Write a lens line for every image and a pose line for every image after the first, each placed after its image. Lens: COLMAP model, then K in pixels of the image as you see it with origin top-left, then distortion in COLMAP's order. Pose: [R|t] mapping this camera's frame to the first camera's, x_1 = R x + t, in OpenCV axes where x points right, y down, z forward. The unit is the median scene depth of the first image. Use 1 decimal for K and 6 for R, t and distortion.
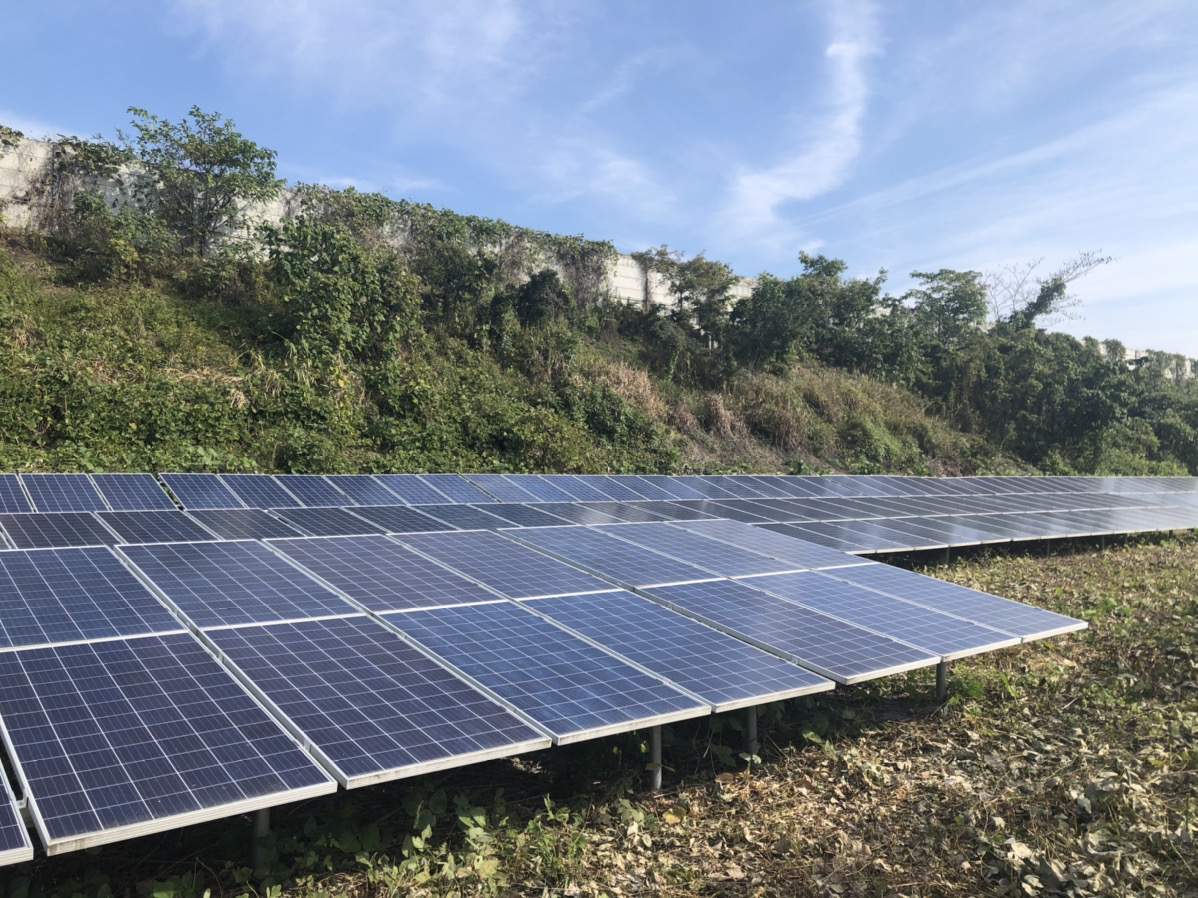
lens RADIAL K [[1080.3, 0, 599.0], [0, 1080.3, 449.0], [0, 0, 1]] dist [0.038762, -0.014775]
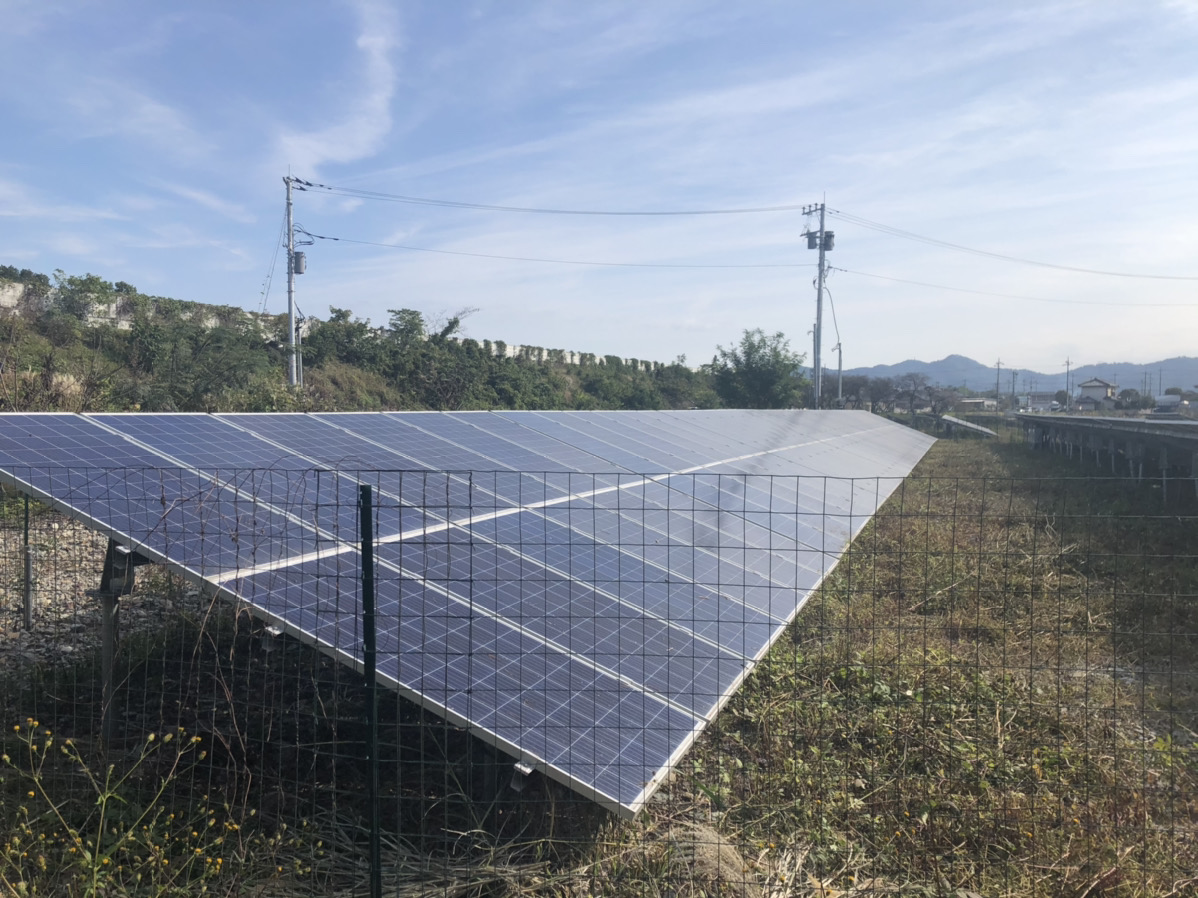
lens RADIAL K [[1080.3, 0, 599.0], [0, 1080.3, 449.0], [0, 0, 1]] dist [0.038762, -0.014775]
pose [[0.915399, -0.023536, 0.401859, -0.181173], [0.001864, 0.998526, 0.054235, -0.019177], [-0.402544, -0.048898, 0.914094, -1.111214]]
